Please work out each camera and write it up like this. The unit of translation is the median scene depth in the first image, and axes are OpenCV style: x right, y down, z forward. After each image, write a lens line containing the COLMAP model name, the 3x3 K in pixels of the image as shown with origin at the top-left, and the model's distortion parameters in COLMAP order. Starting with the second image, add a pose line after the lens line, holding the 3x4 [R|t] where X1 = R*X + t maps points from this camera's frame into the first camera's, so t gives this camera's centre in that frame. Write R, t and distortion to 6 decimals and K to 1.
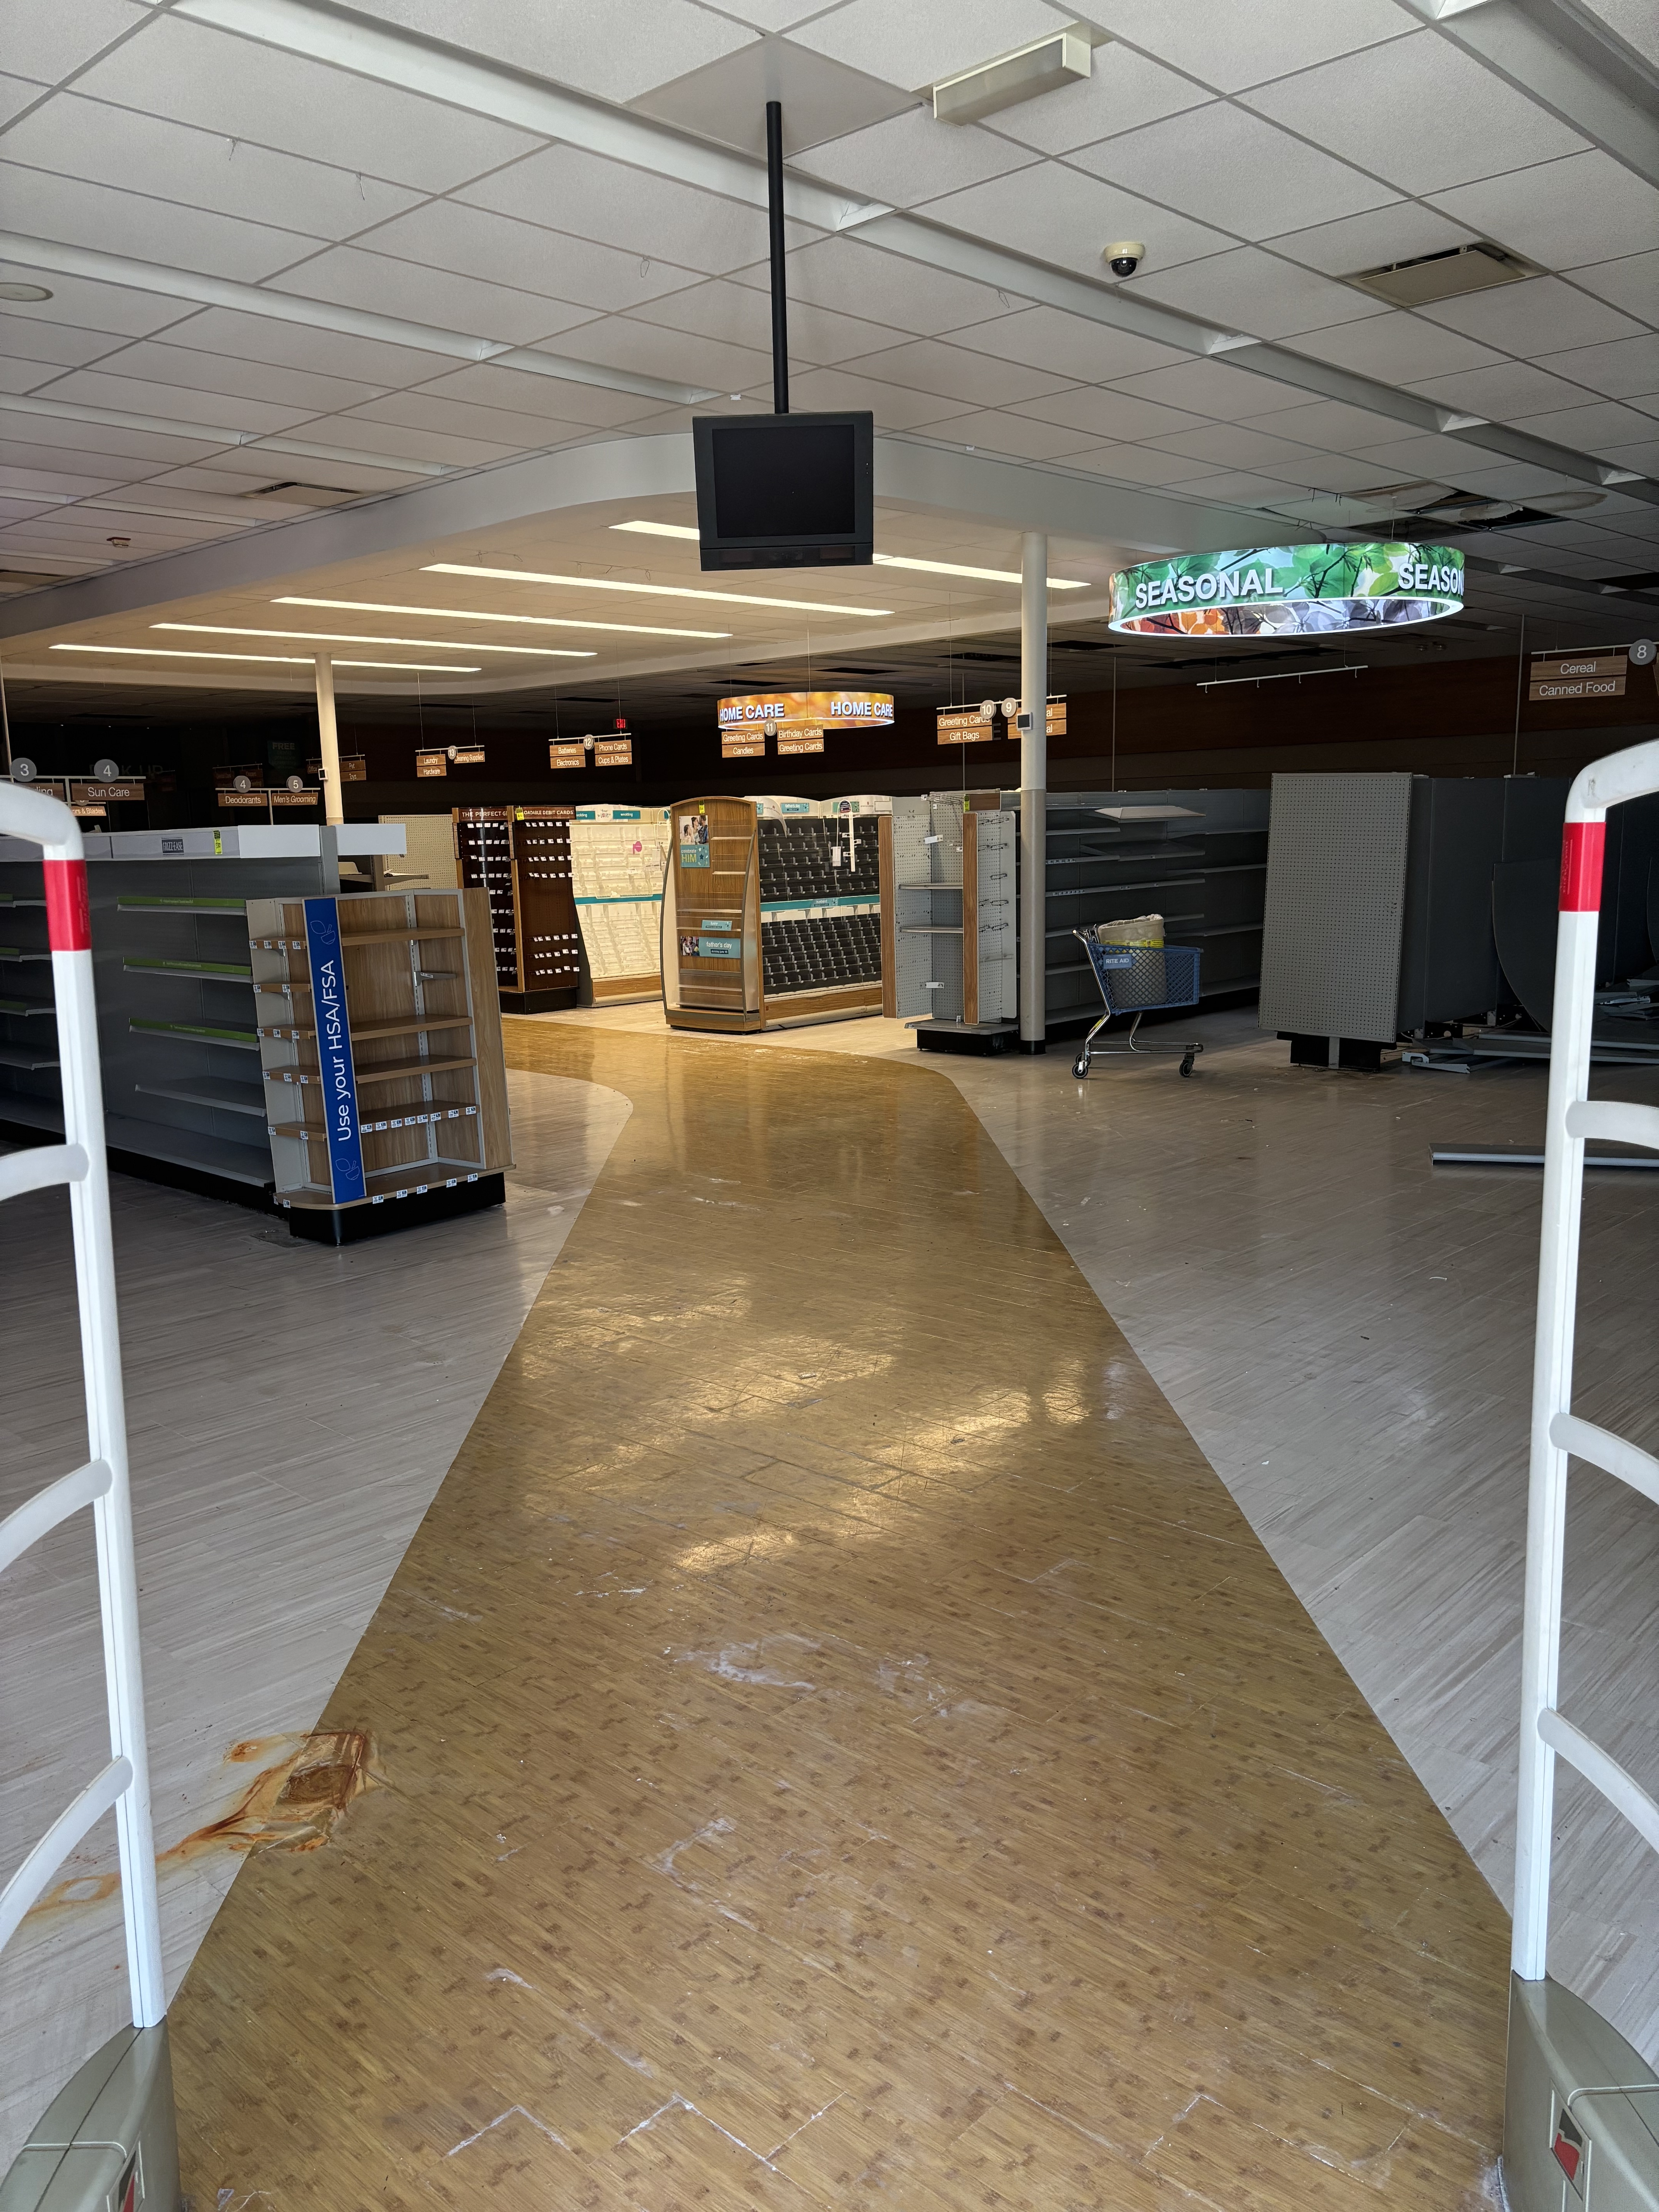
lens RADIAL K [[1651.4, 0, 833.6], [0, 1651.4, 1094.6], [0, 0, 1]] dist [0.033742, -0.044041]
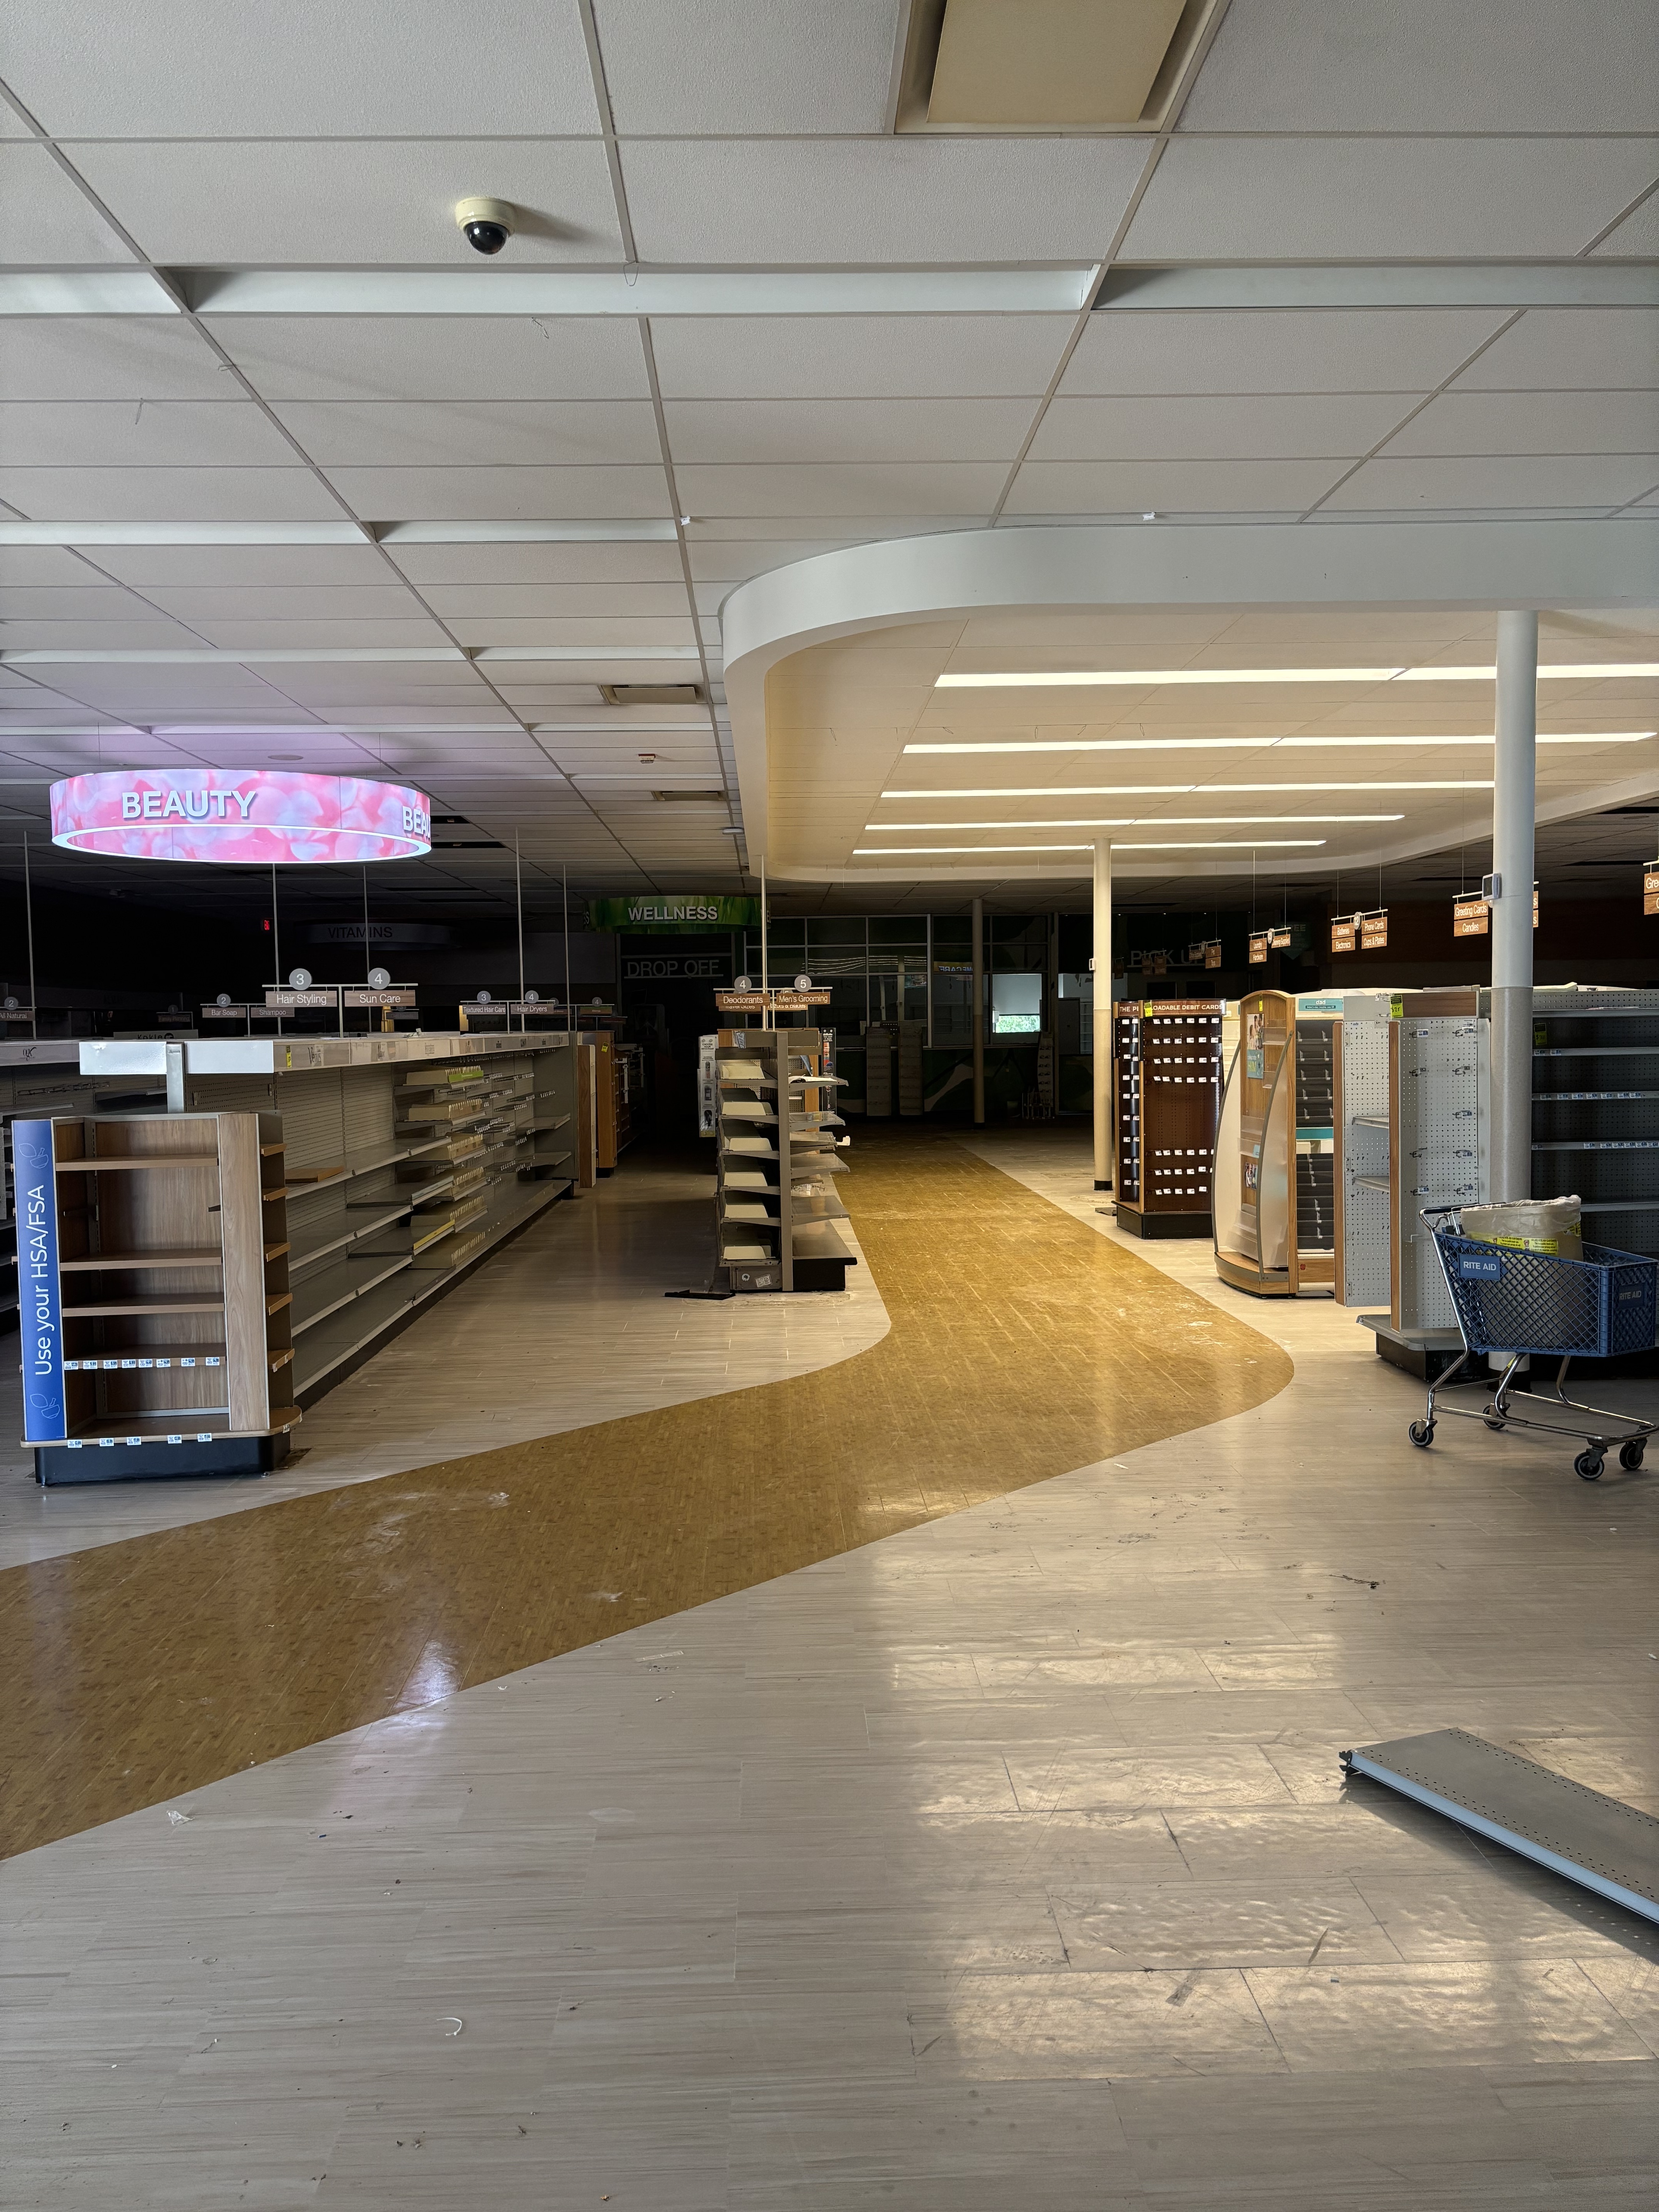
lens RADIAL K [[1651.4, 0, 832.4], [0, 1651.4, 1112.8], [0, 0, 1]] dist [0.033742, -0.044041]
pose [[0.712573, 0.051878, -0.699677, 0.384823], [-0.115847, 0.992274, -0.044409, -0.073556], [0.691967, 0.112701, 0.713078, 0.347335]]
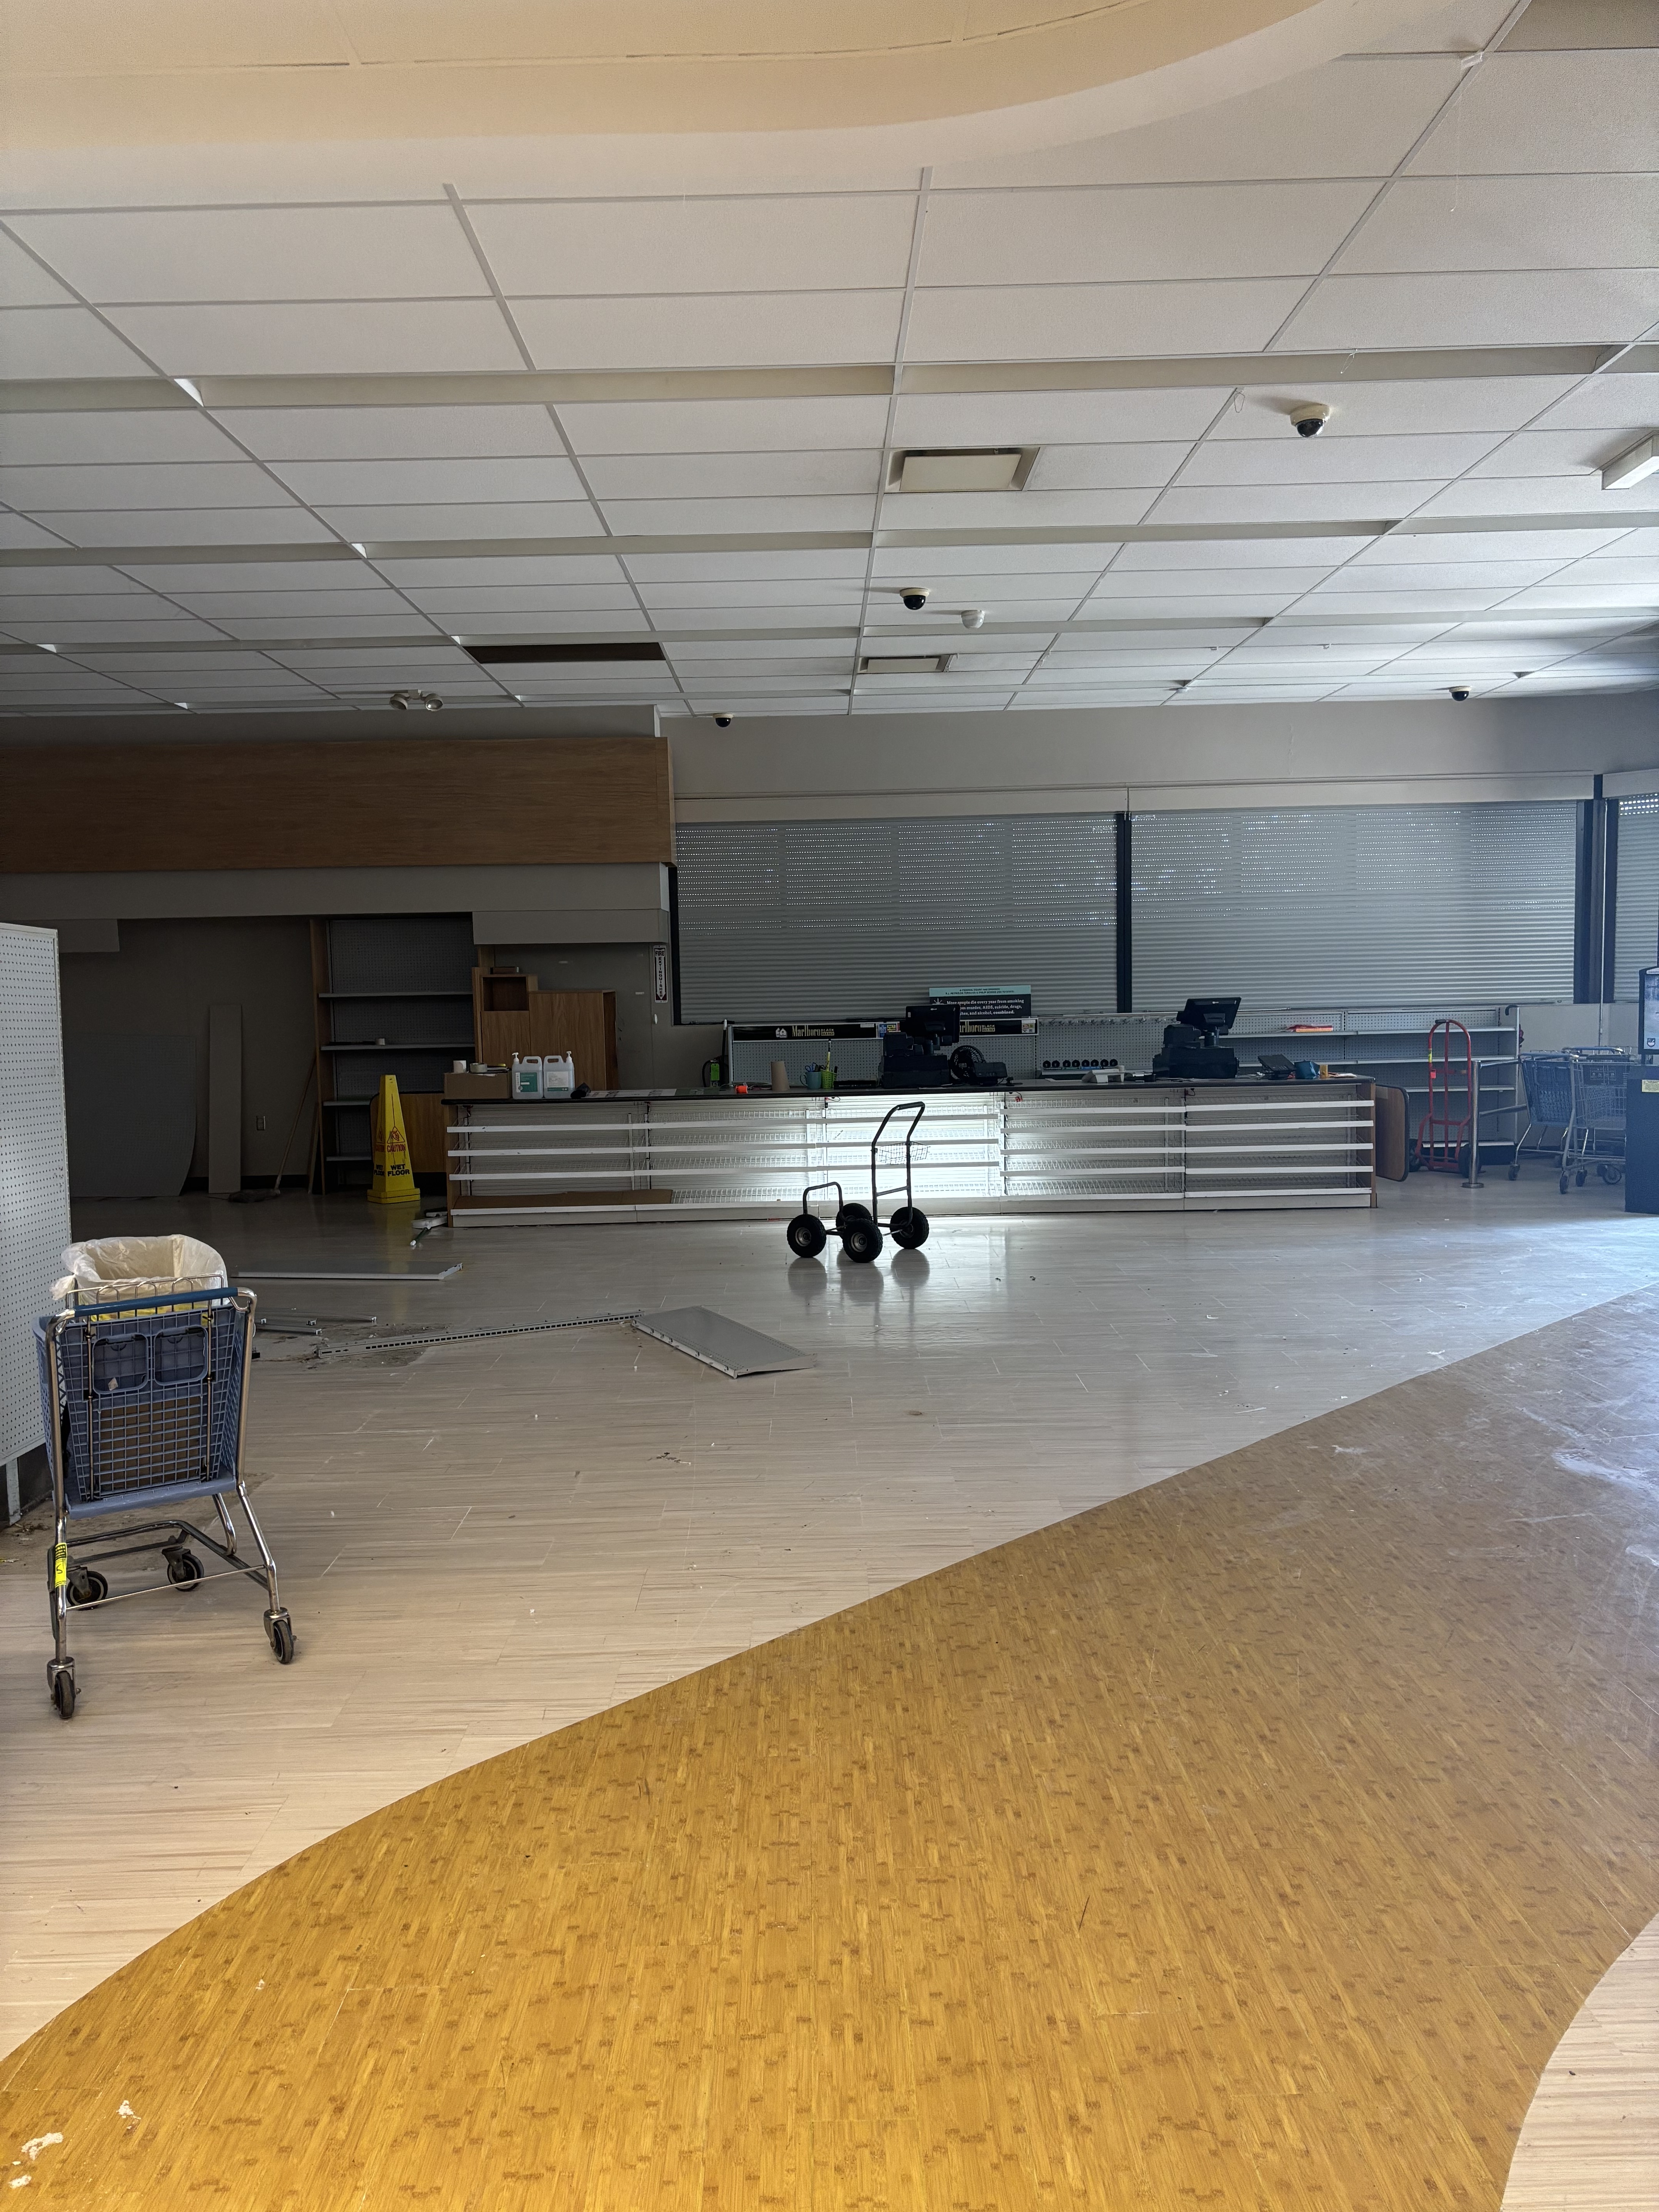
lens RADIAL K [[1651.4, 0, 827.2], [0, 1651.4, 1105.6], [0, 0, 1]] dist [0.033742, -0.044041]
pose [[-0.690085, -0.019815, 0.723457, -0.184998], [0.156810, 0.971785, 0.176193, -0.164697], [-0.706536, 0.235033, -0.667508, 1.021441]]
